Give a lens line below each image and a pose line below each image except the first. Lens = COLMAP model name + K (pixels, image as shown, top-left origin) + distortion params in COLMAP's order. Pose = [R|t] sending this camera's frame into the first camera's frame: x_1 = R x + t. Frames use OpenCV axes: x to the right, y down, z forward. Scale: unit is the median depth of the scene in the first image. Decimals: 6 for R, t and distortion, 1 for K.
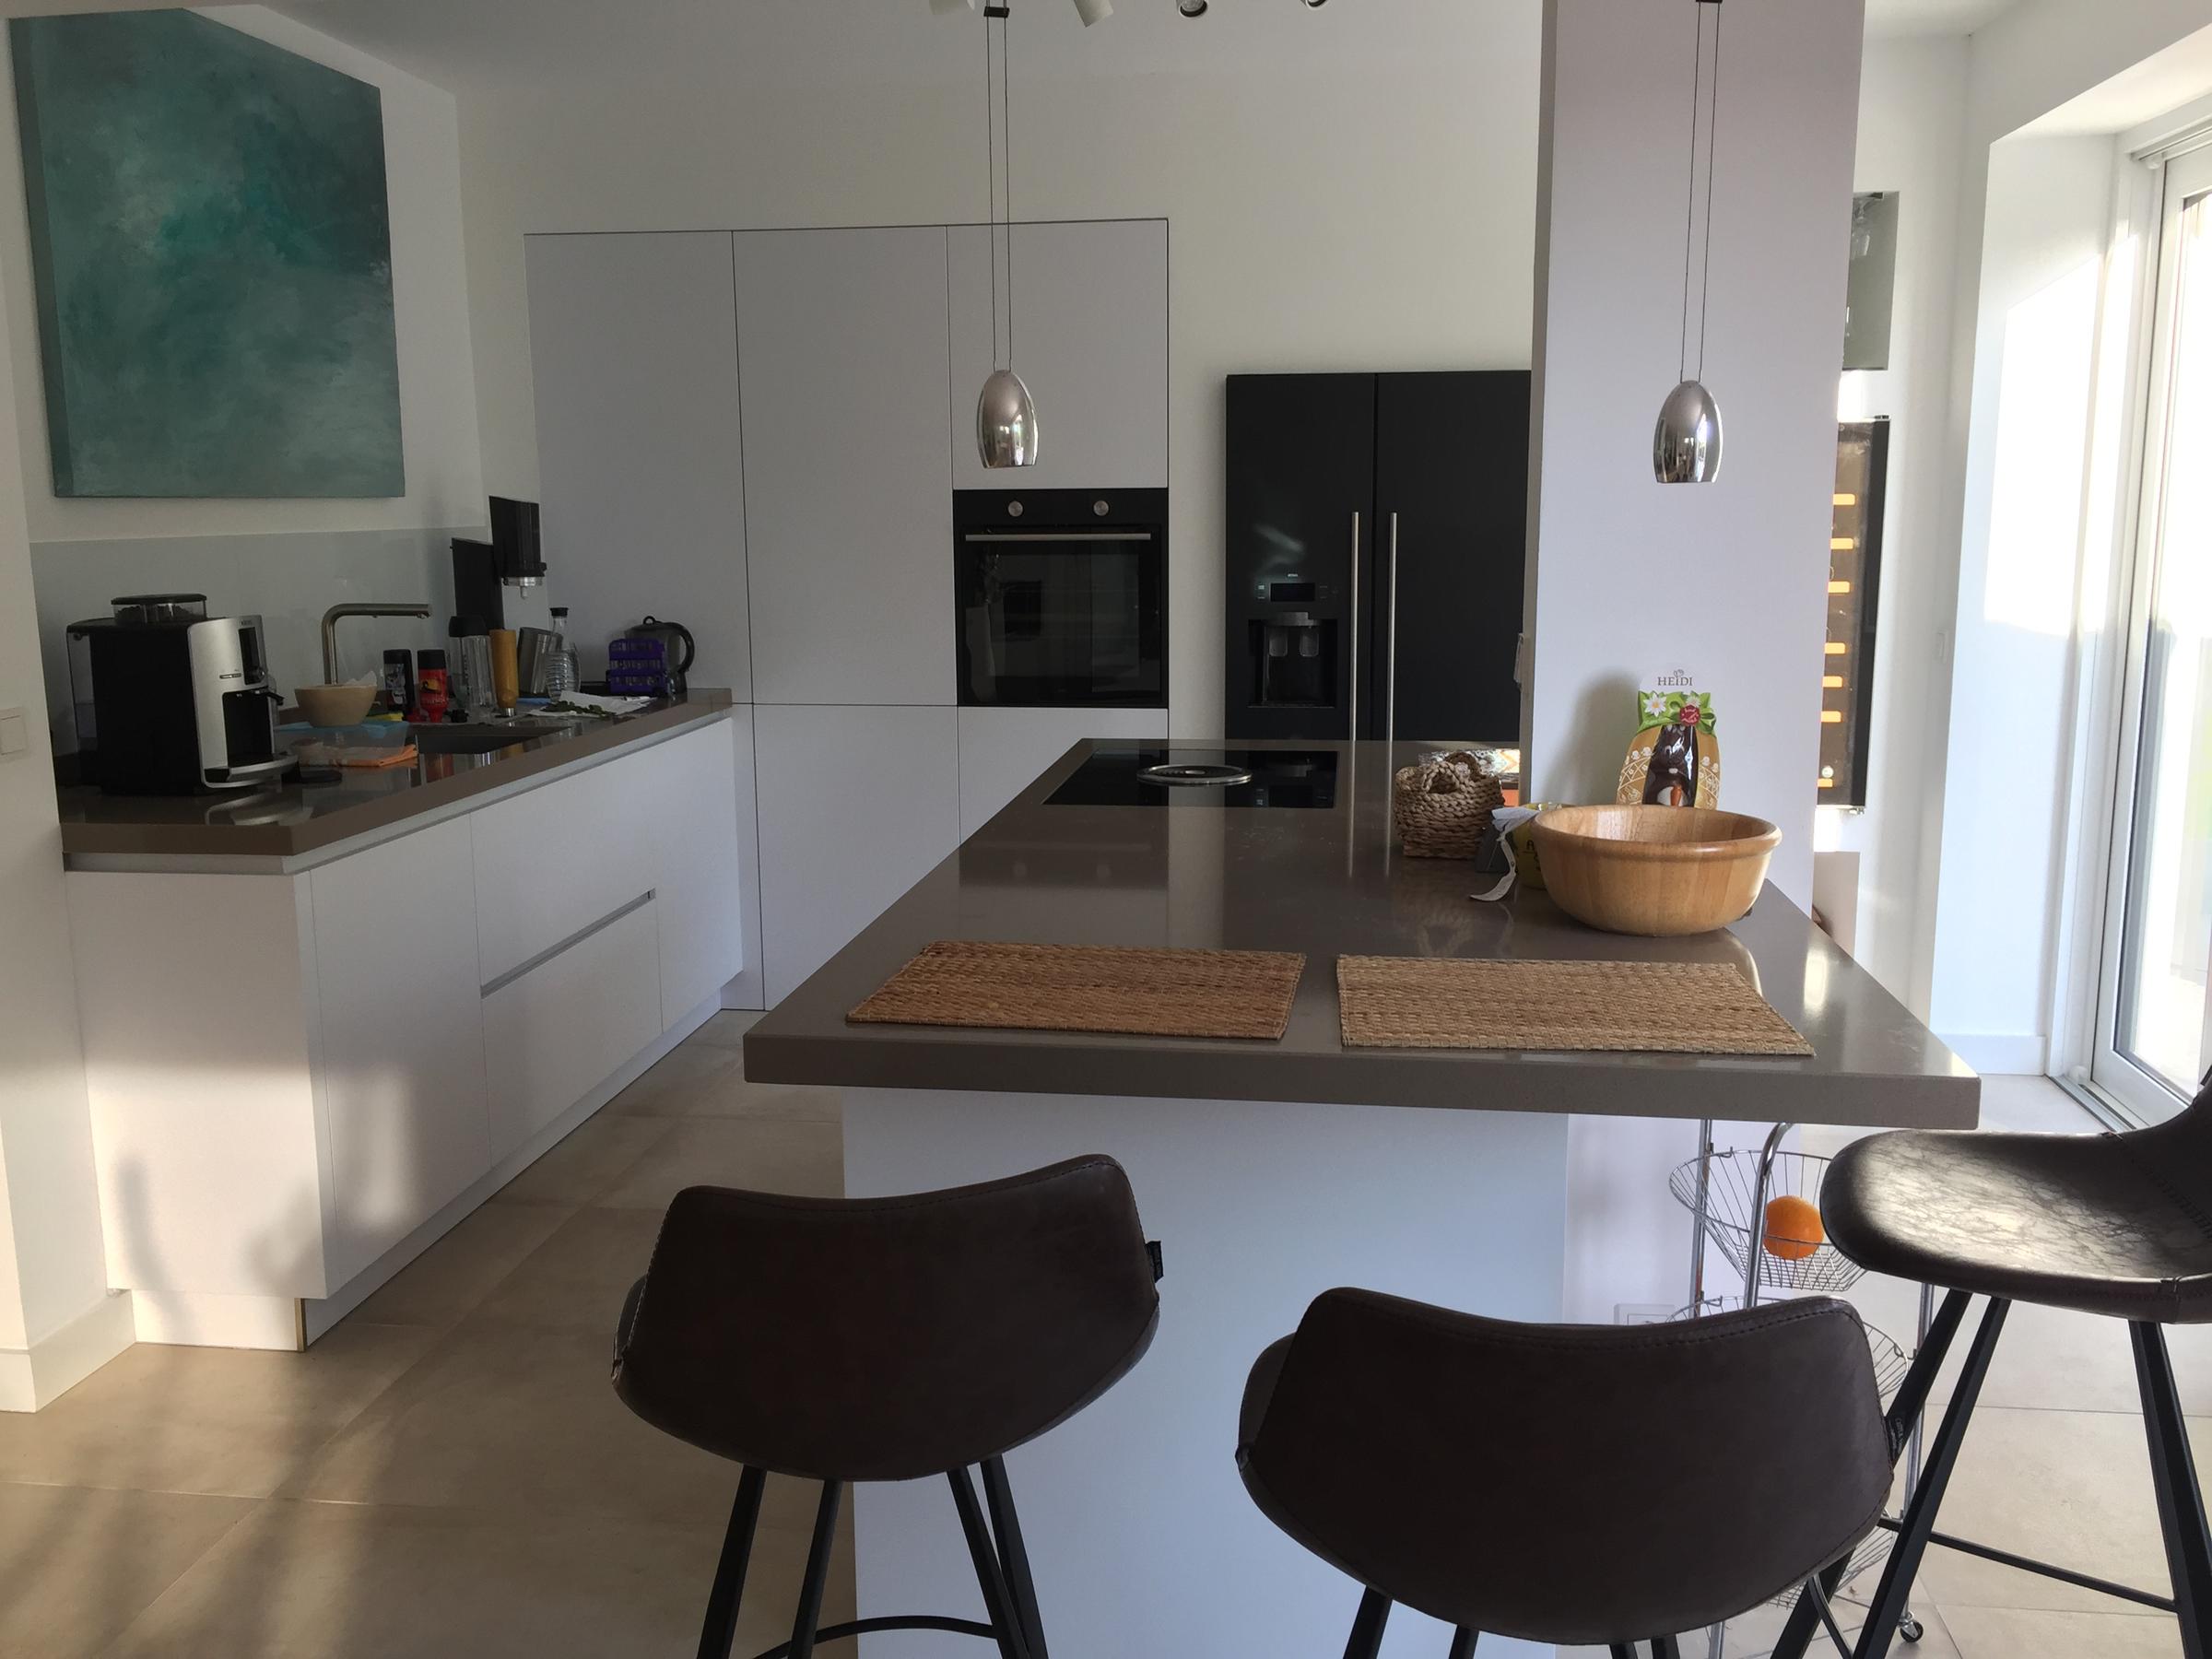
lens RADIAL K [[1899.1, 0, 1100.9], [0, 1899.1, 824.3], [0, 0, 1]] dist [0.077774, -0.100151]
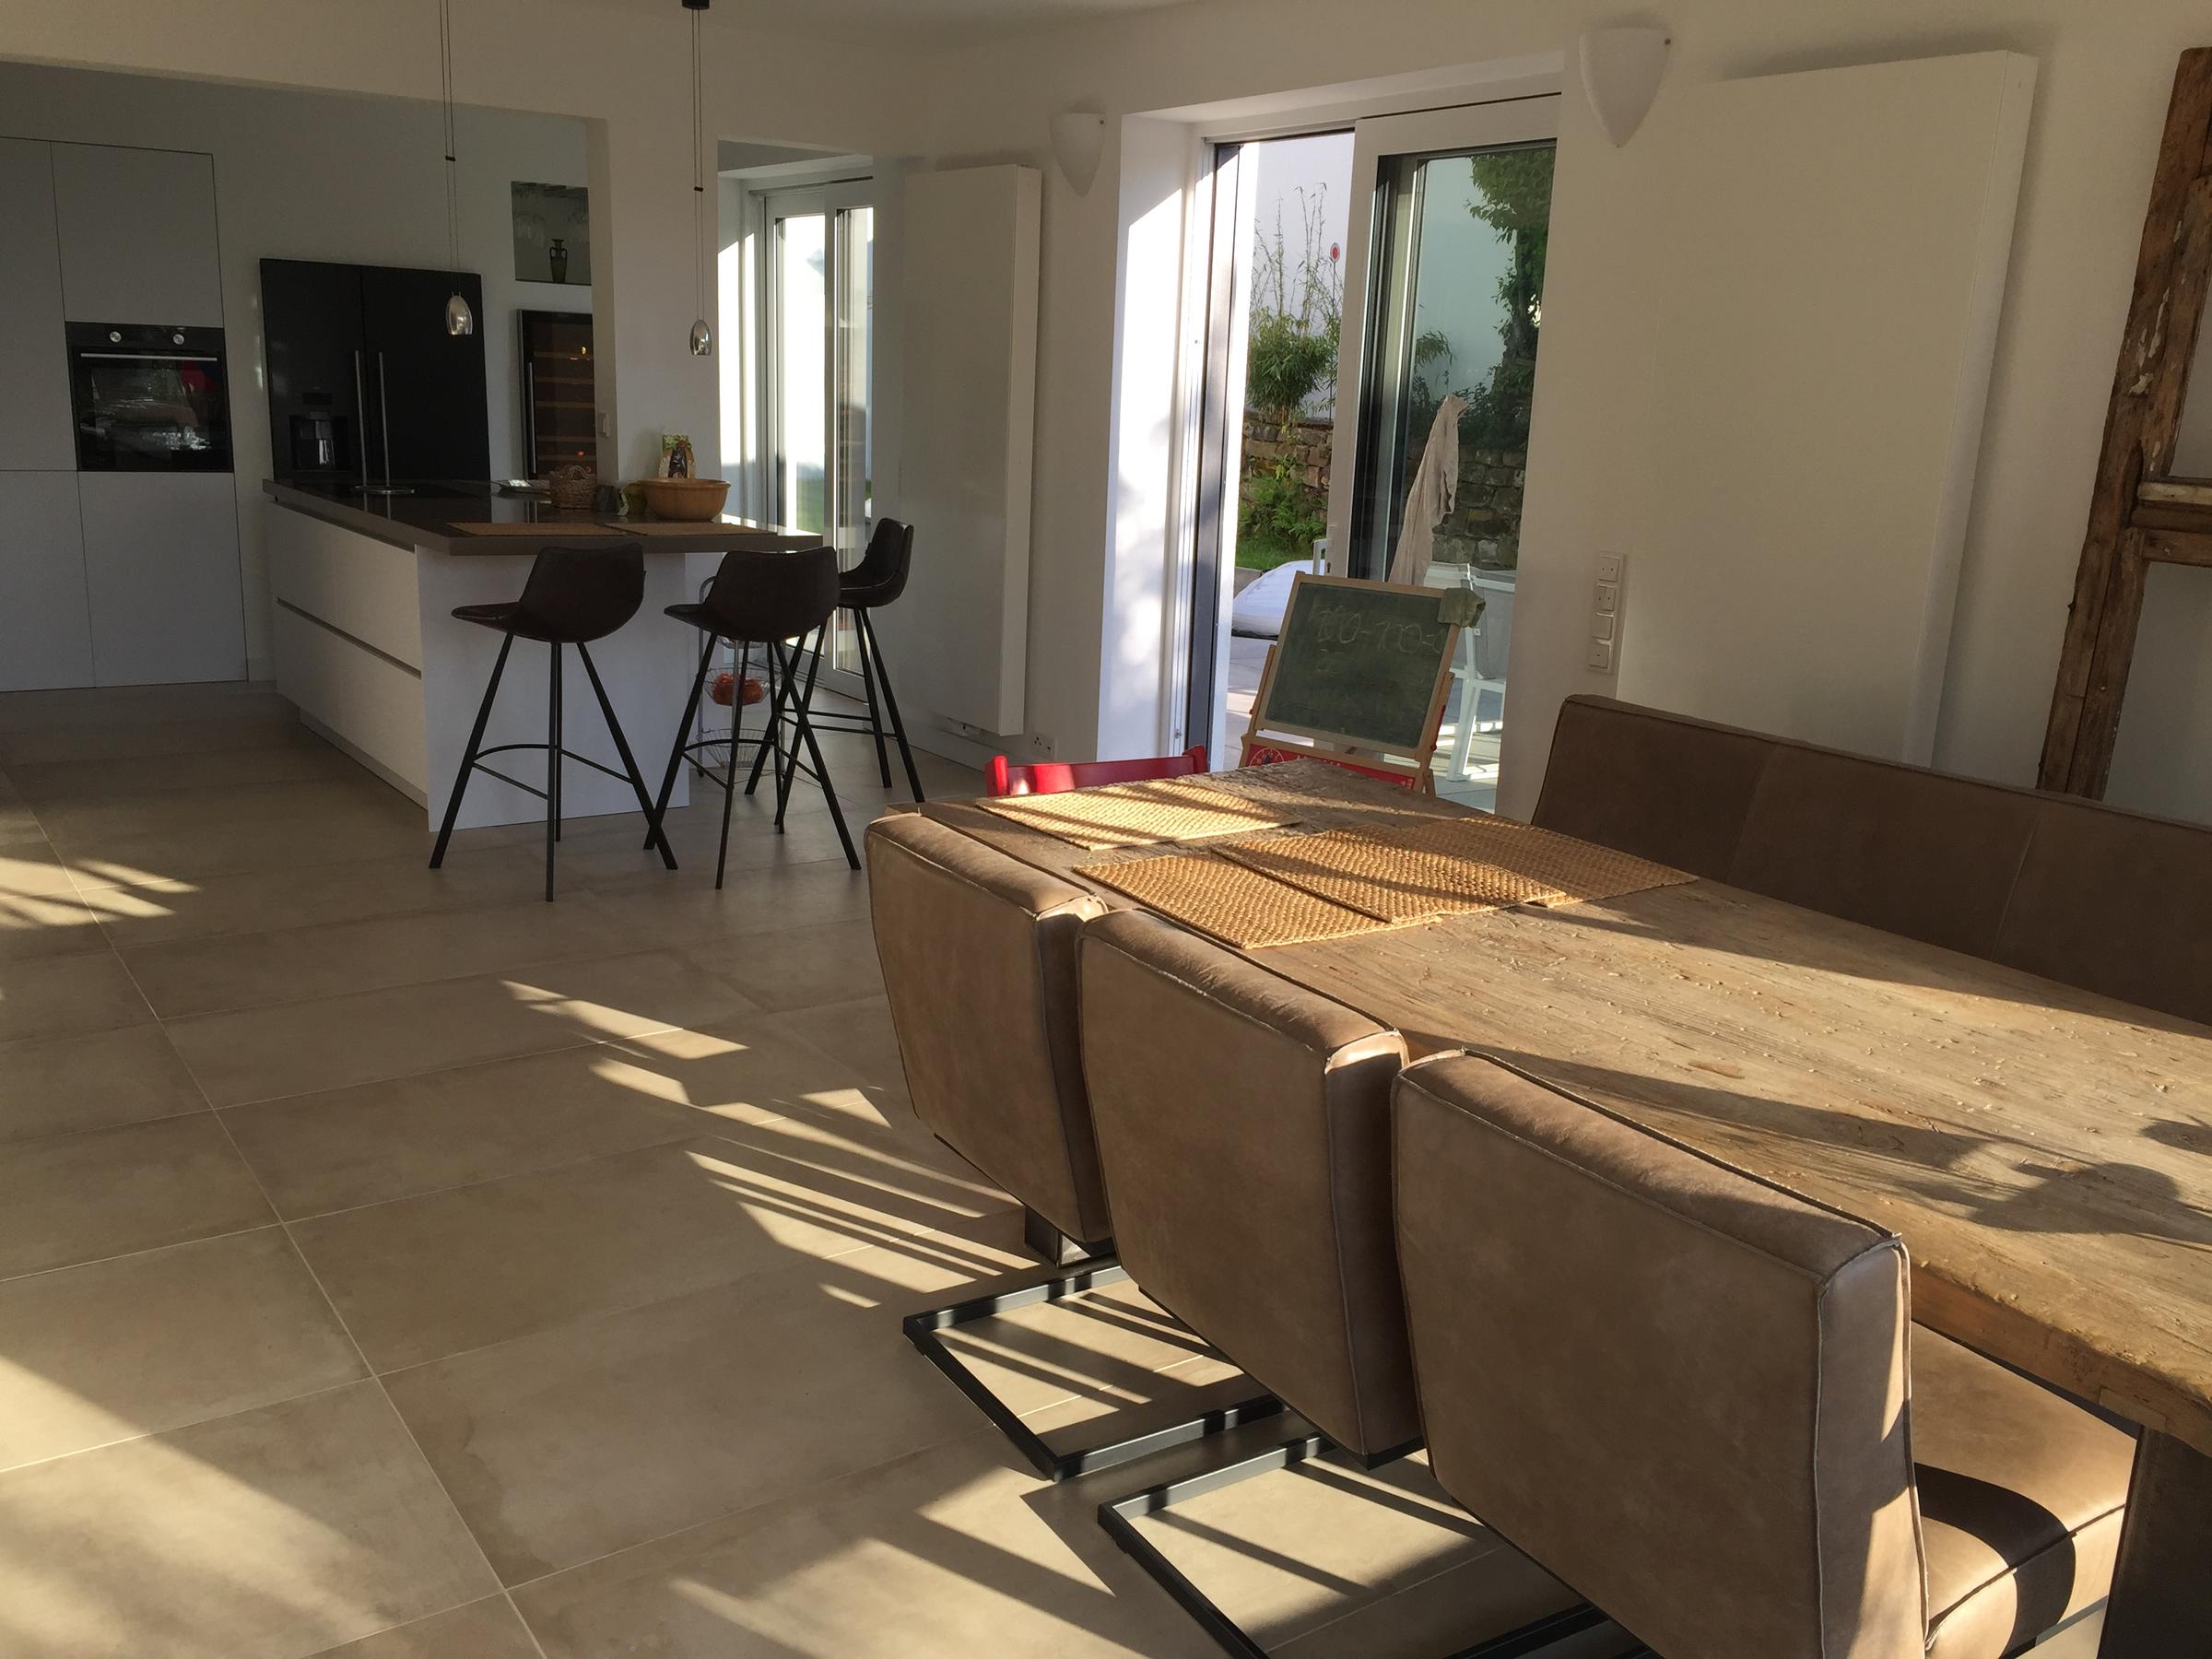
lens RADIAL K [[1888.0, 0, 1105.2], [0, 1888.0, 816.8], [0, 0, 1]] dist [0.098084, -0.140306]
pose [[0.747643, -0.116236, 0.653849, -0.502095], [0.065790, 0.992684, 0.101244, 0.109717], [-0.660834, -0.032678, 0.749821, -0.674688]]
